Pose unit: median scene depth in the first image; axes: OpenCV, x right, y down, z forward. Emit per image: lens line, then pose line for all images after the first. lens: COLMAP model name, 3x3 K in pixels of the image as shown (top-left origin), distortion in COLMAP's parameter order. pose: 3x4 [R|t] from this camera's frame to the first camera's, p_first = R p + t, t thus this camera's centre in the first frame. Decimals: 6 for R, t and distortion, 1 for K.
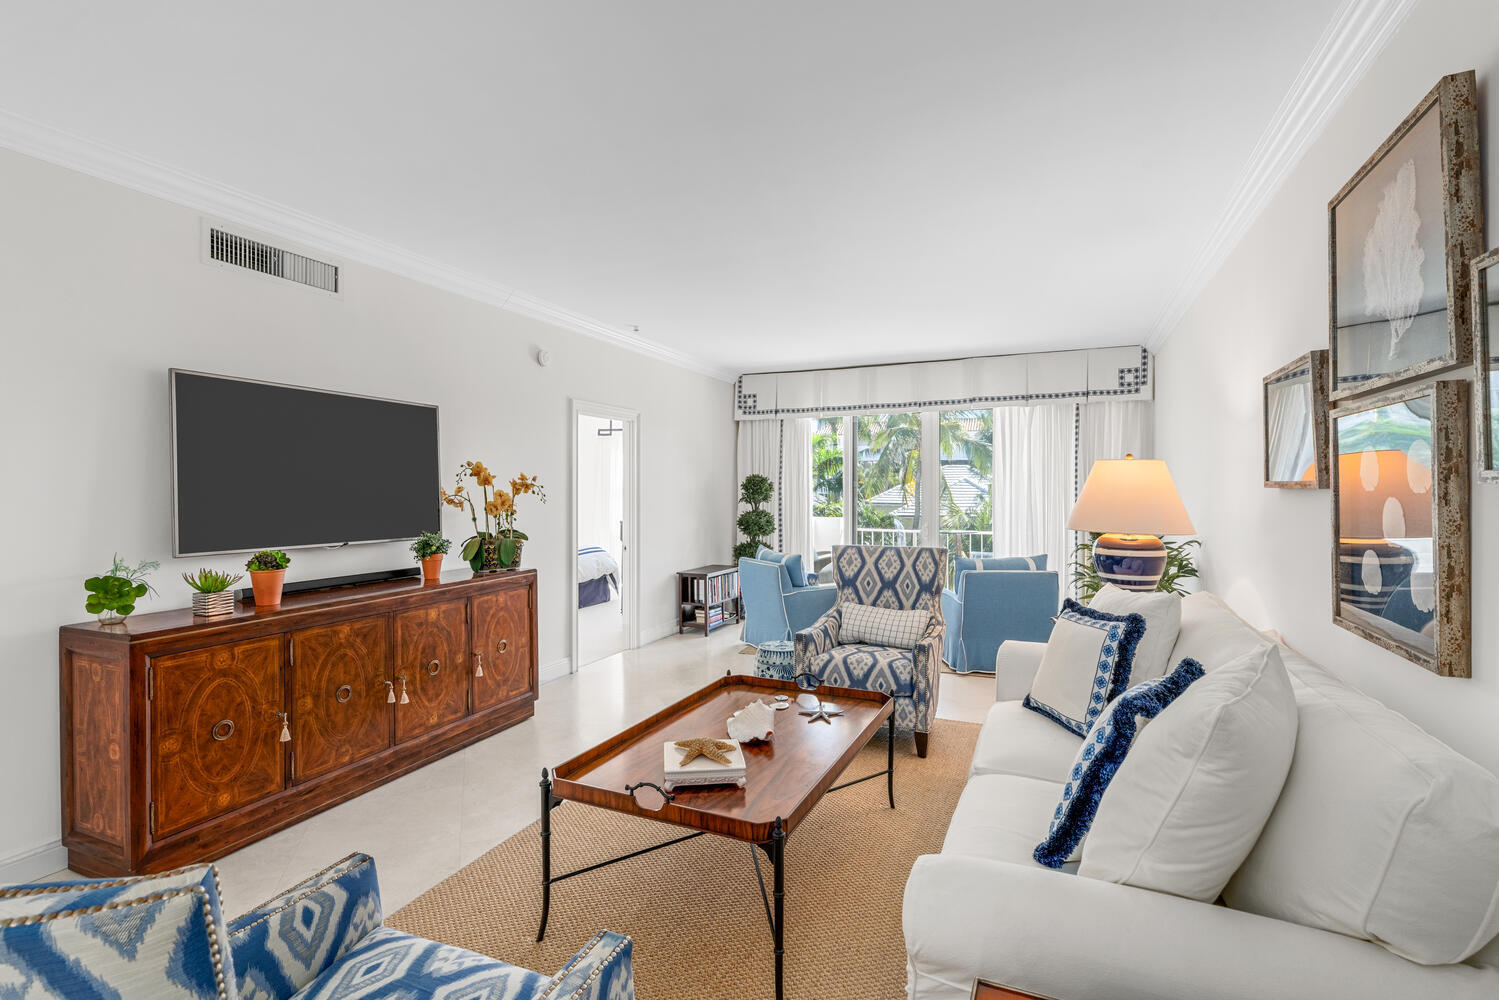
lens RADIAL K [[699.1, 0, 735.1], [0, 699.1, 490.6], [0, 0, 1]] dist [-0.000316, 0.000159]
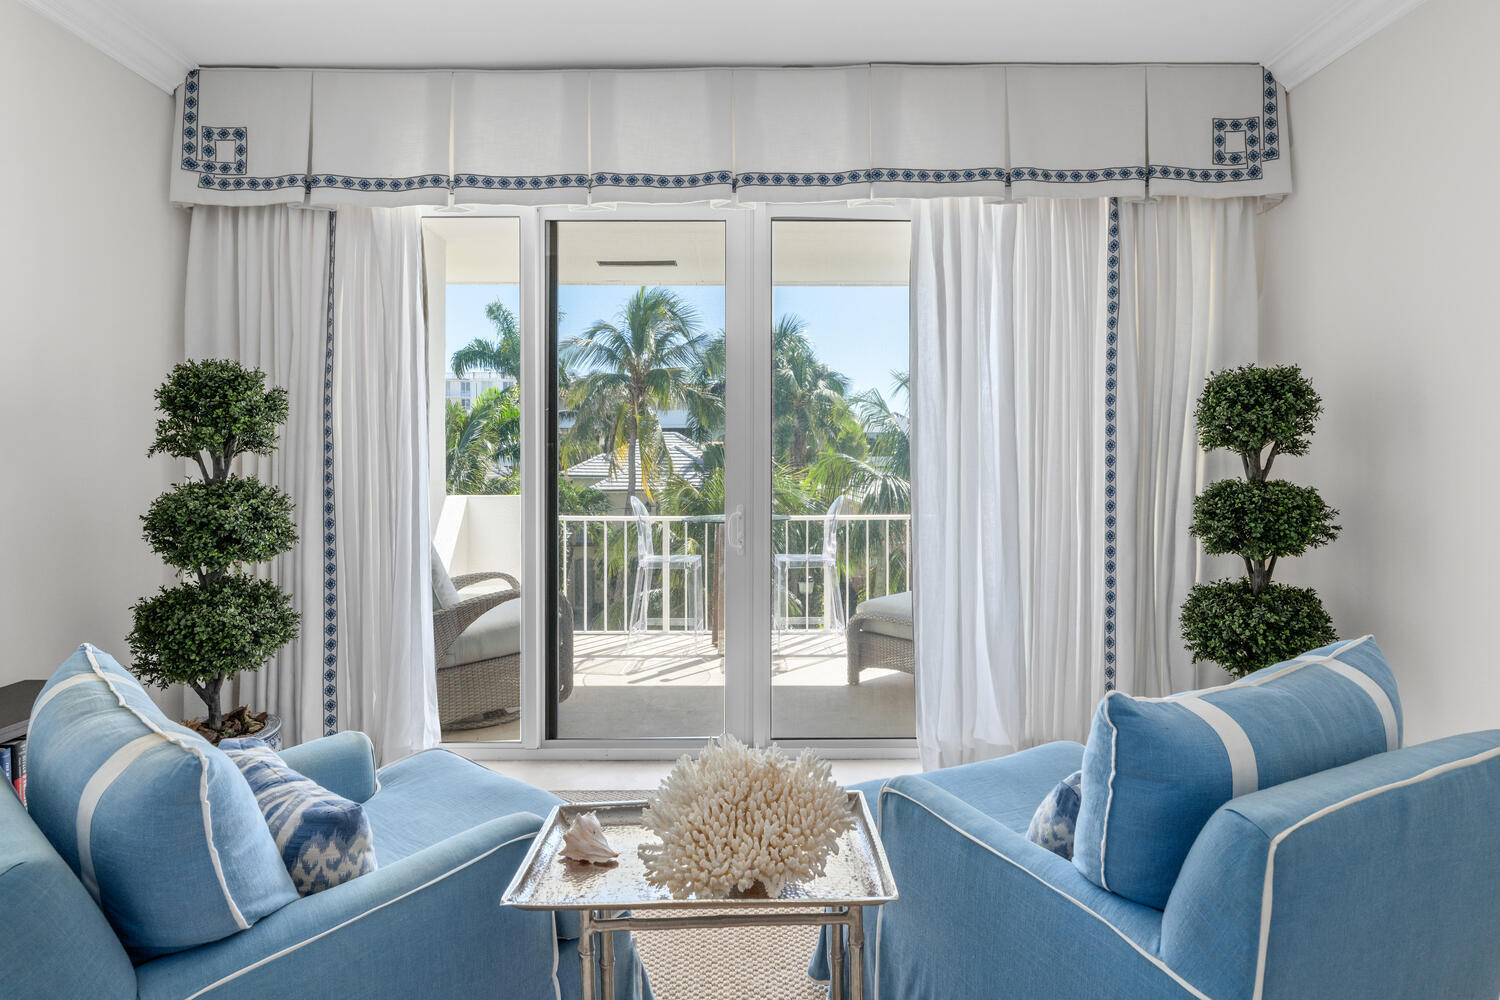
lens RADIAL K [[762.3, 0, 754.5], [0, 762.3, 464.4], [0, 0, 1]] dist [-0.001237, -0.000323]
pose [[0.907143, -0.004138, 0.420803, 0.118670], [0.003521, 0.999991, 0.002243, 0.025347], [-0.420808, -0.000553, 0.907149, 0.707578]]
